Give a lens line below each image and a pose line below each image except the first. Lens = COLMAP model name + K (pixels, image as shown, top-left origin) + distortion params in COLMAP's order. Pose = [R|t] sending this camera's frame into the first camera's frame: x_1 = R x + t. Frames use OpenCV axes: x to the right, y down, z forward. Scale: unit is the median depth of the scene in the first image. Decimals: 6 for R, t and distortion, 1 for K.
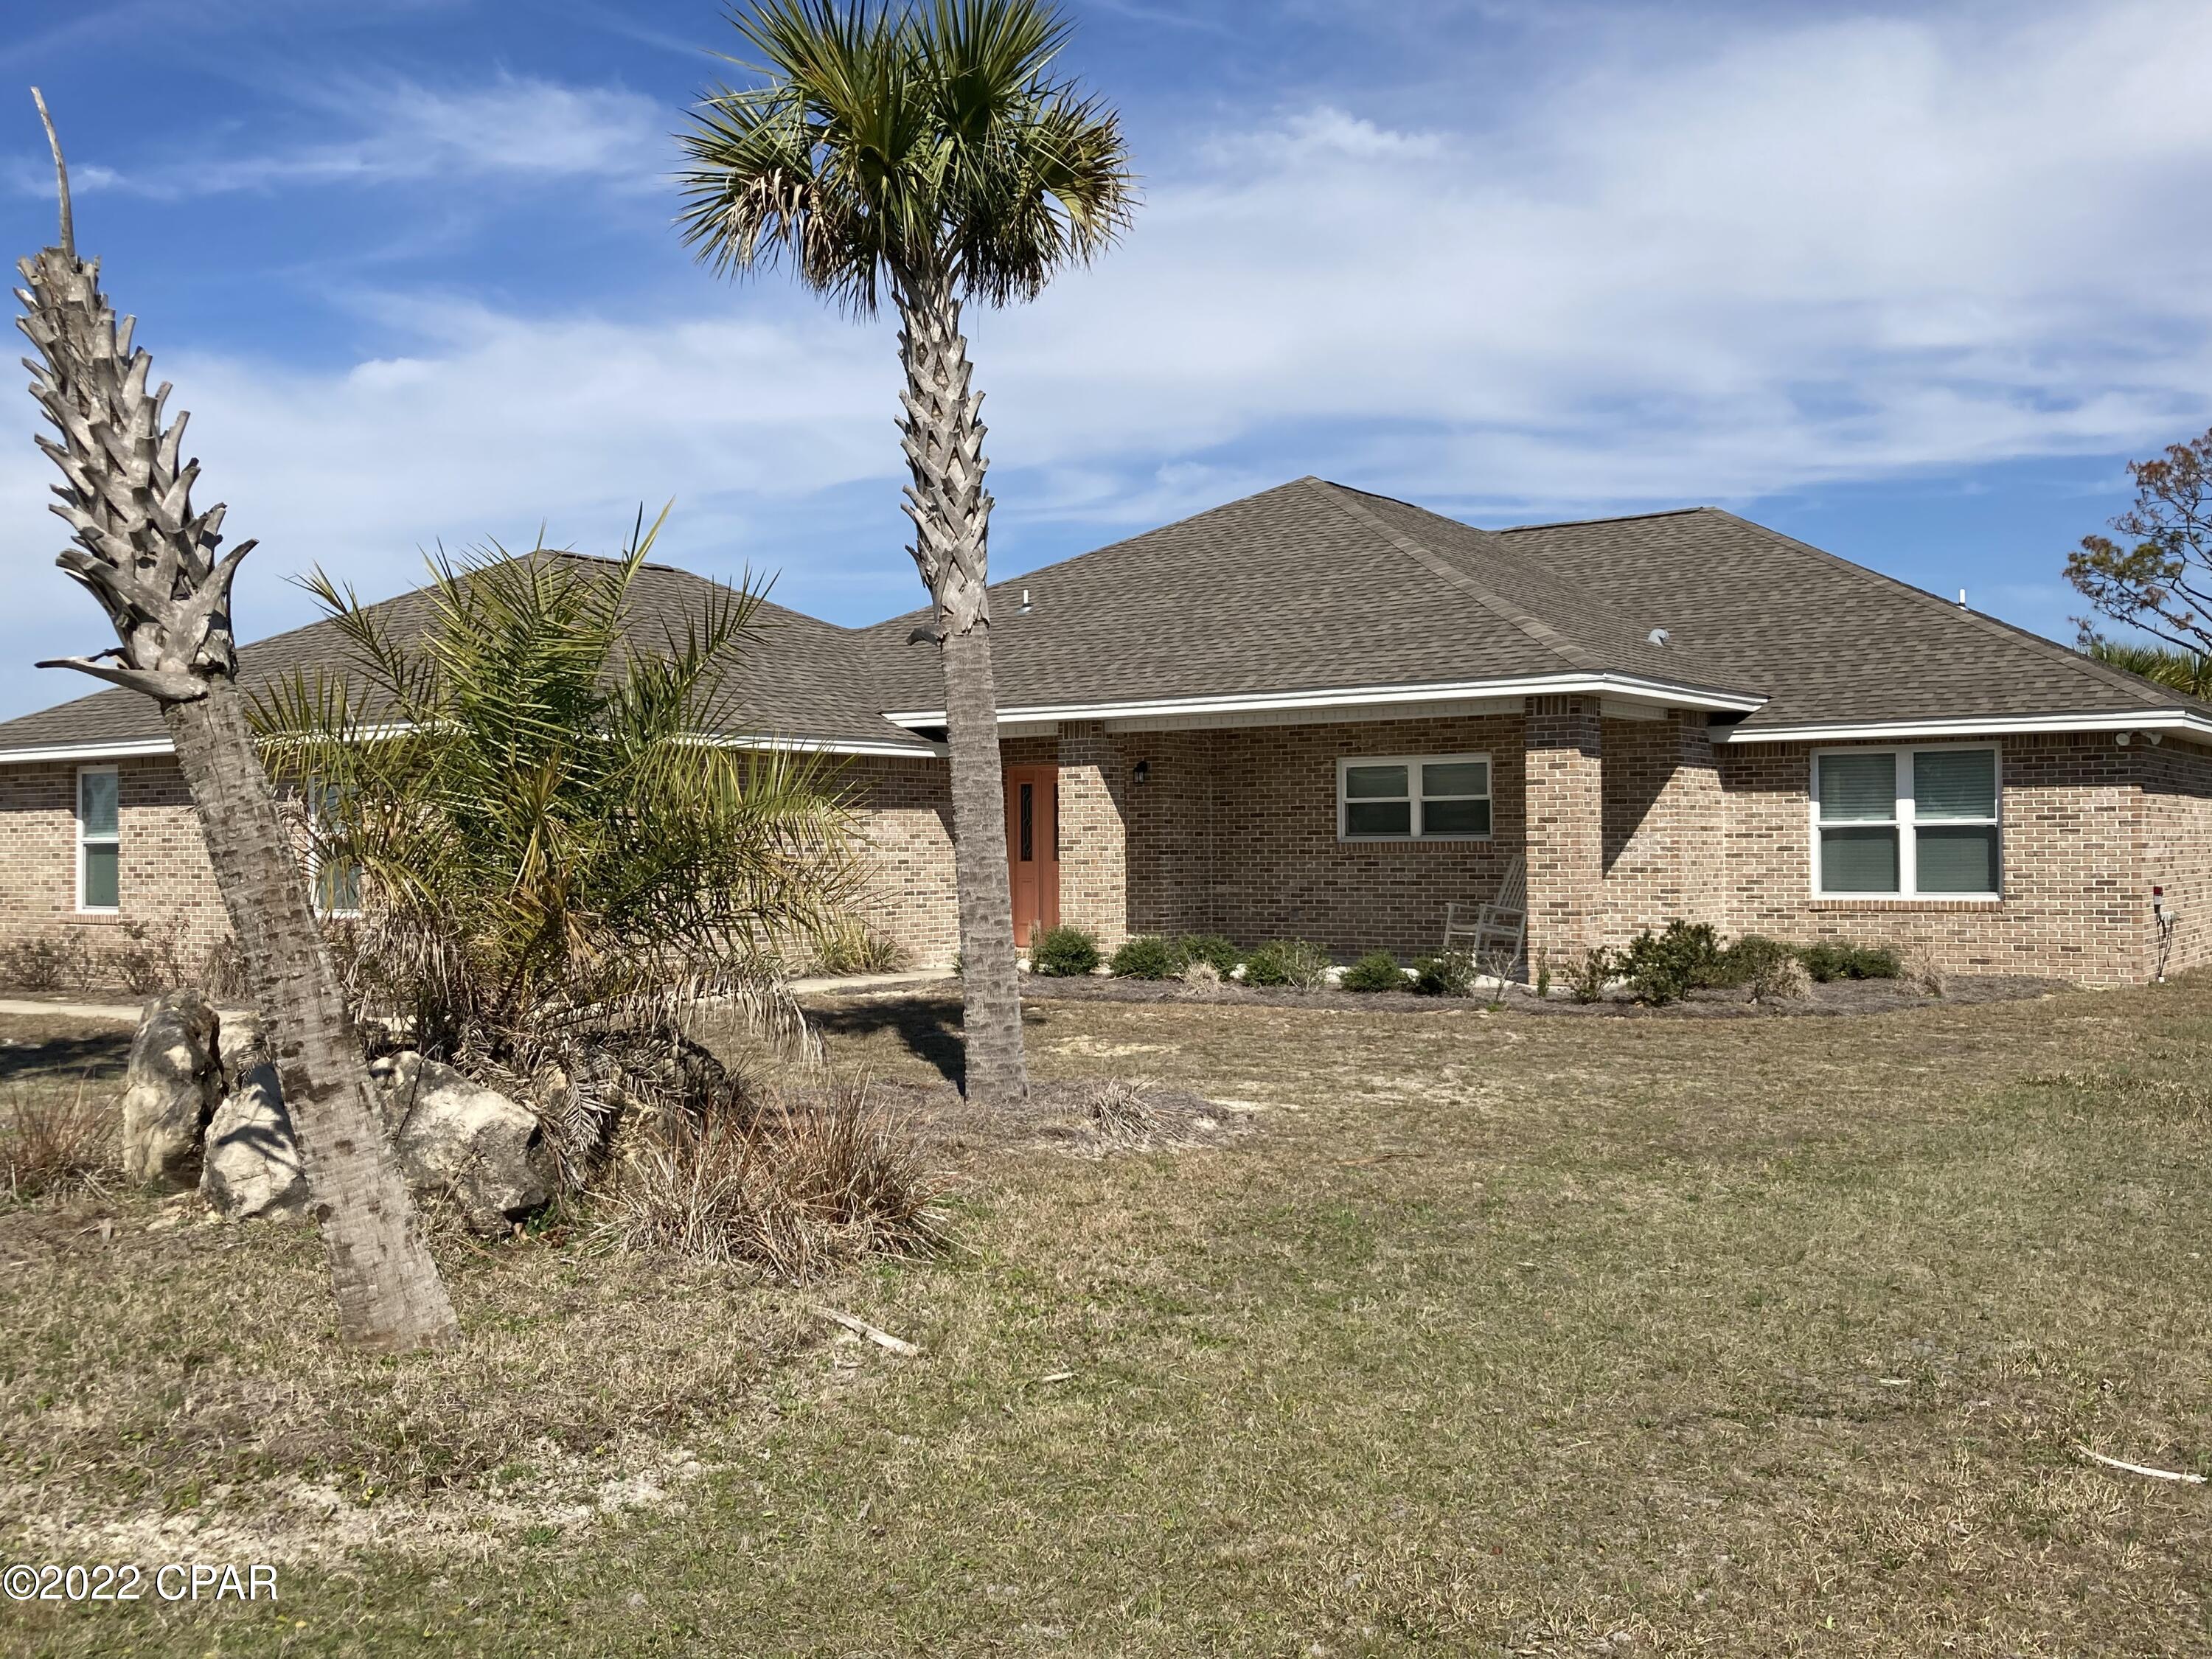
lens RADIAL K [[2105.1, 0, 1117.5], [0, 2105.1, 843.0], [0, 0, 1]] dist [0.035222, 0.000000]
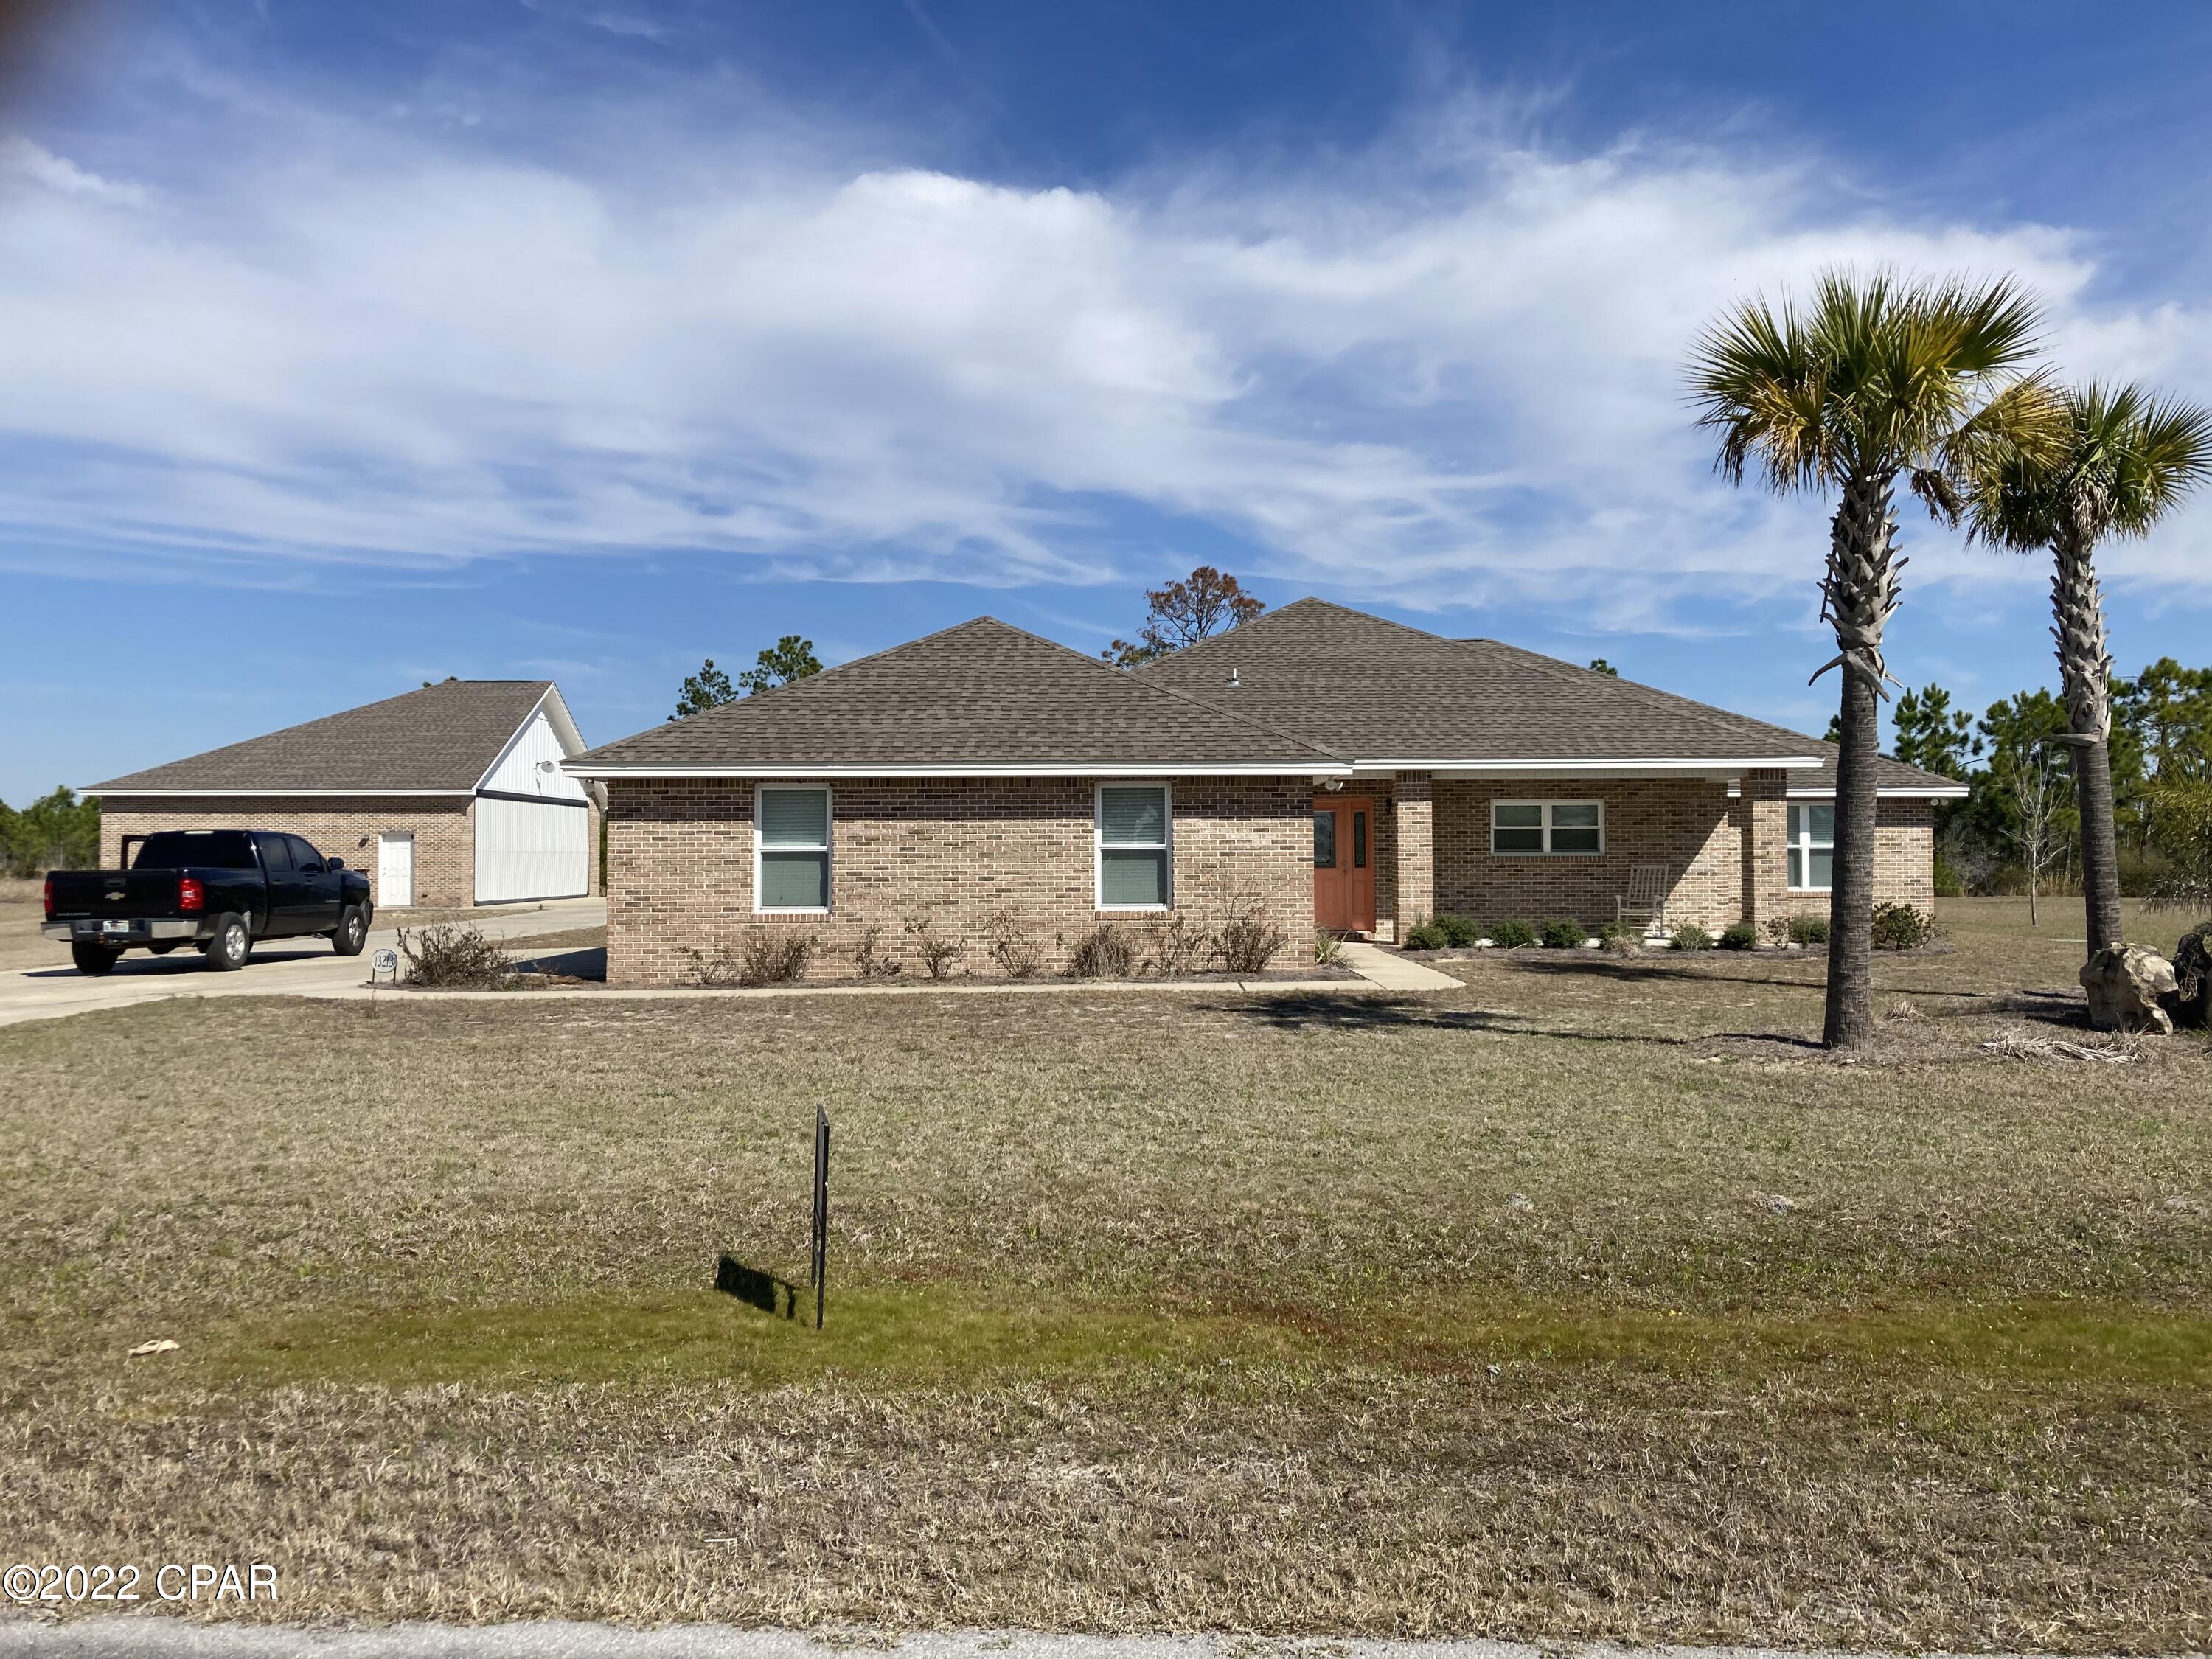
lens RADIAL K [[1849.2, 0, 1101.9], [0, 1849.2, 821.7], [0, 0, 1]] dist [0.027250, -0.011522]
pose [[0.816244, 0.016091, 0.577483, -0.912314], [-0.002888, 0.999713, -0.023773, 0.007393], [-0.577700, 0.017737, 0.816057, 0.095105]]
